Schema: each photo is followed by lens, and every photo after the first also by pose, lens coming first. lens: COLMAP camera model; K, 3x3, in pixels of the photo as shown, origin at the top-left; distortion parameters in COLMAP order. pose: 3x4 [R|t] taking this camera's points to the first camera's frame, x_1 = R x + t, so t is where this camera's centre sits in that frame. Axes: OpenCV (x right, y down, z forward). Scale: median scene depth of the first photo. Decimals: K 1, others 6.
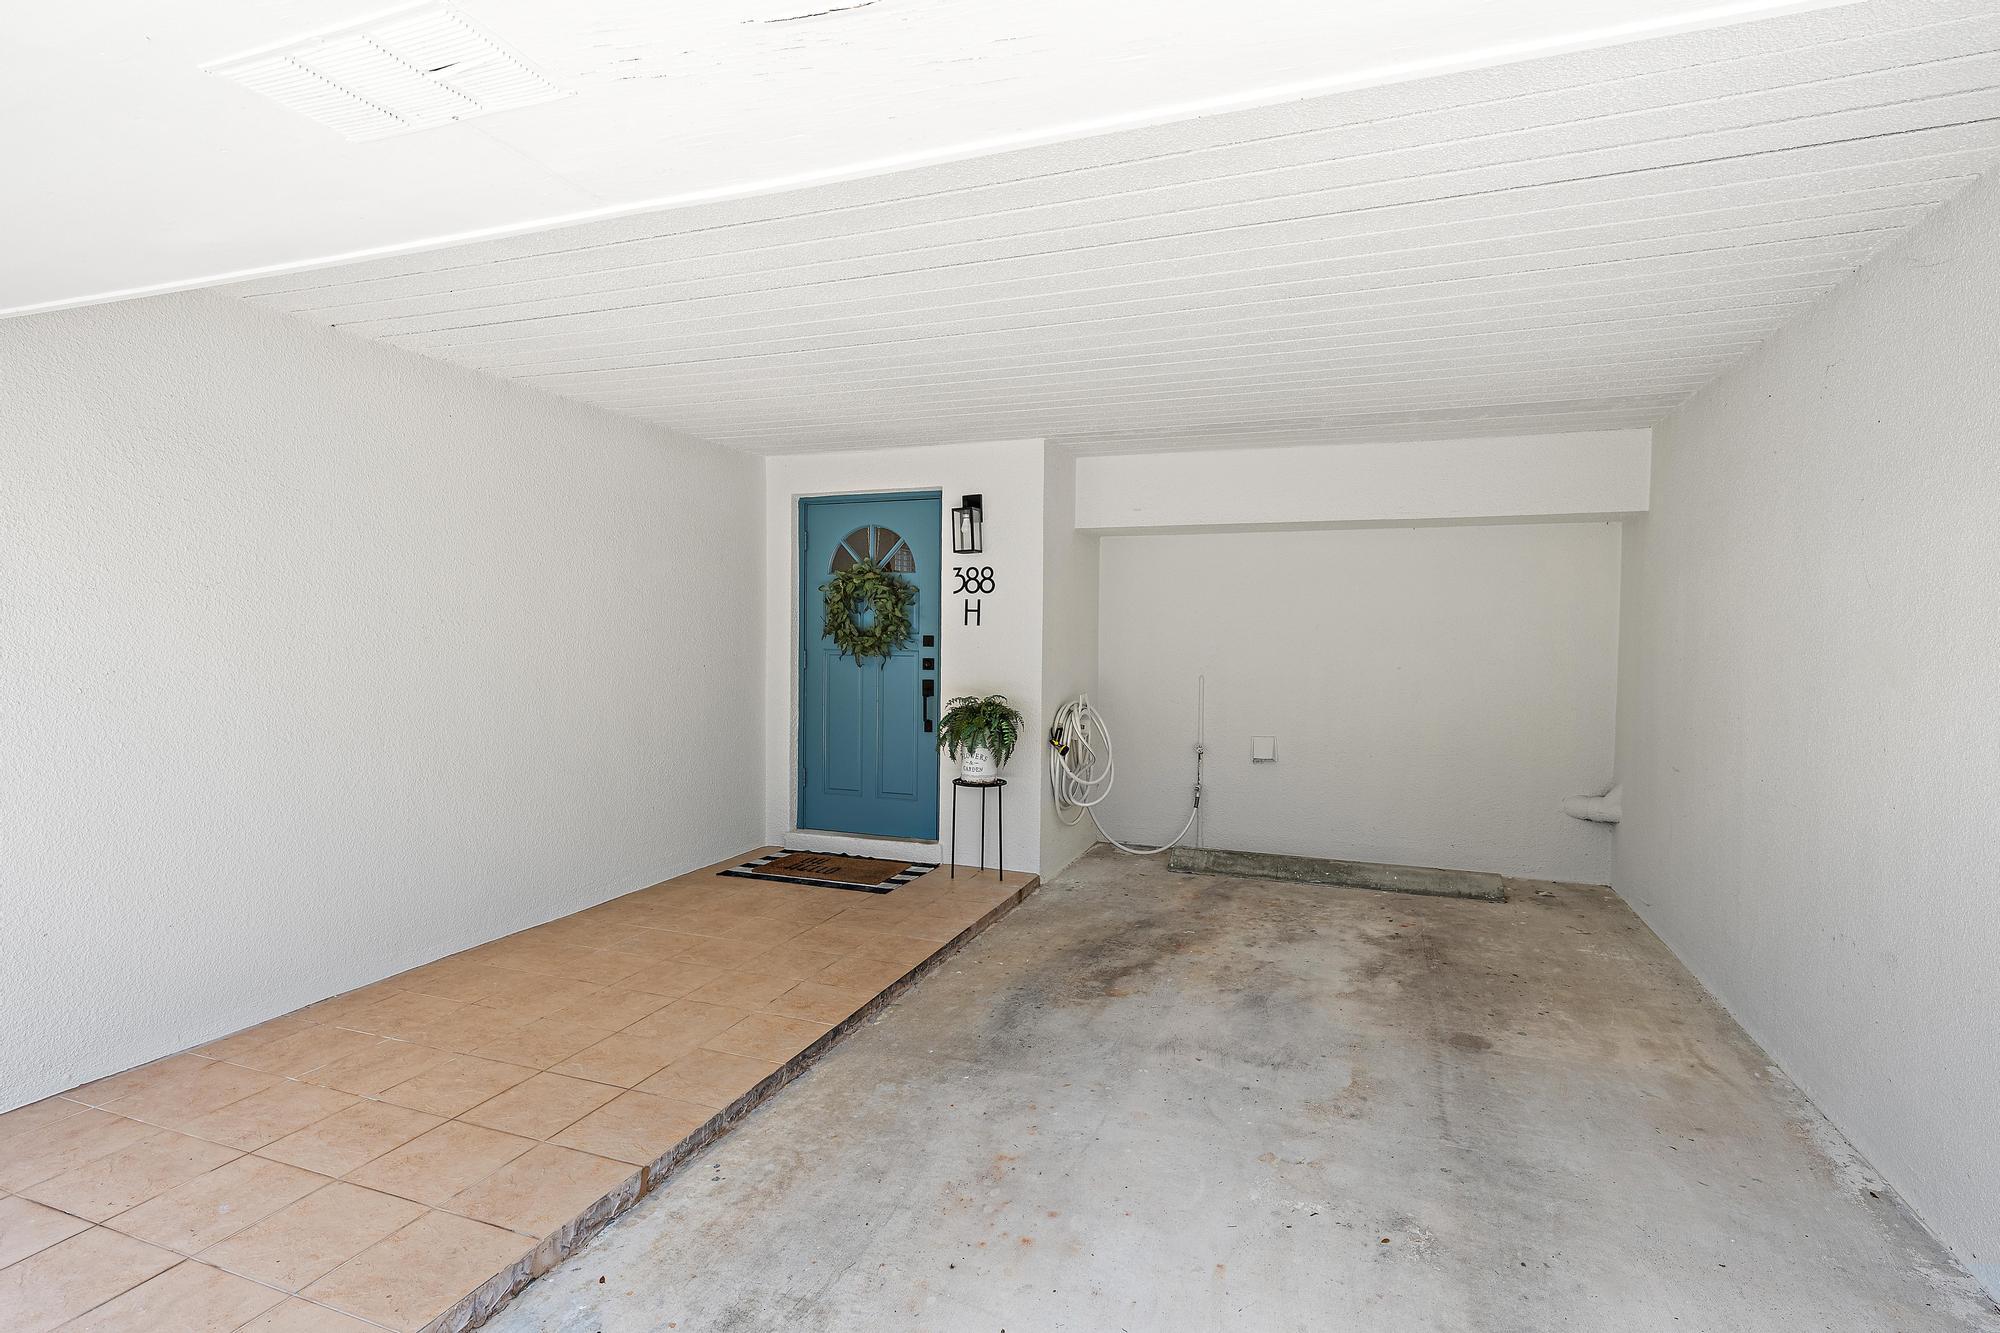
lens RADIAL K [[1006.2, 0, 996.6], [0, 1006.2, 664.1], [0, 0, 1]] dist [0.000205, -0.000006]
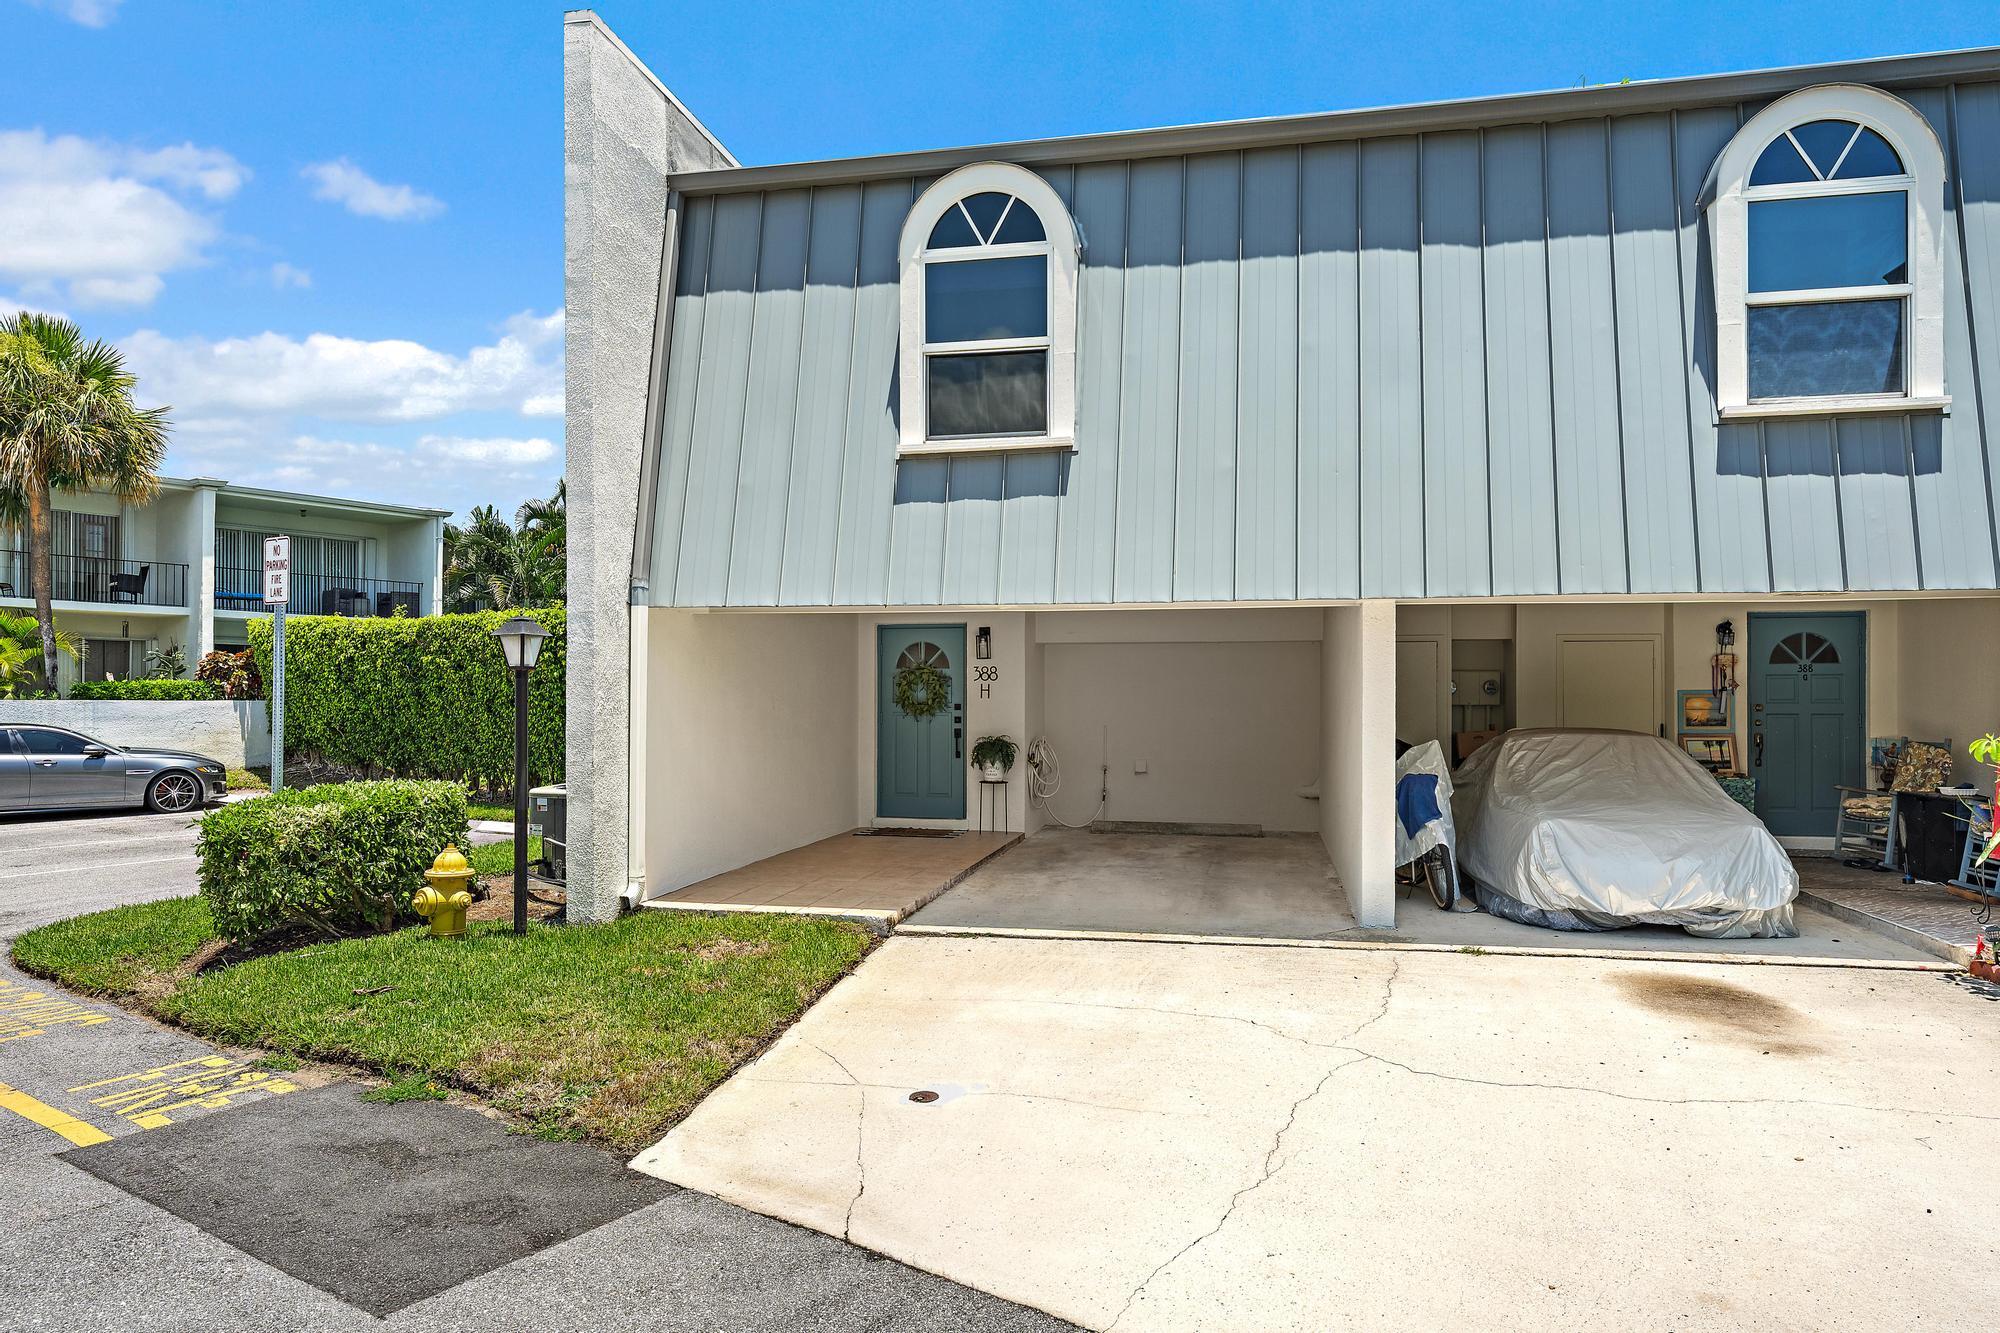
lens RADIAL K [[1261.8, 0, 998.4], [0, 1261.8, 670.2], [0, 0, 1]] dist [-0.000268, -0.000003]
pose [[0.987562, -0.004135, 0.157176, -0.354465], [0.012617, 0.998515, -0.053006, 0.032138], [-0.156723, 0.054329, 0.986147, -1.248166]]
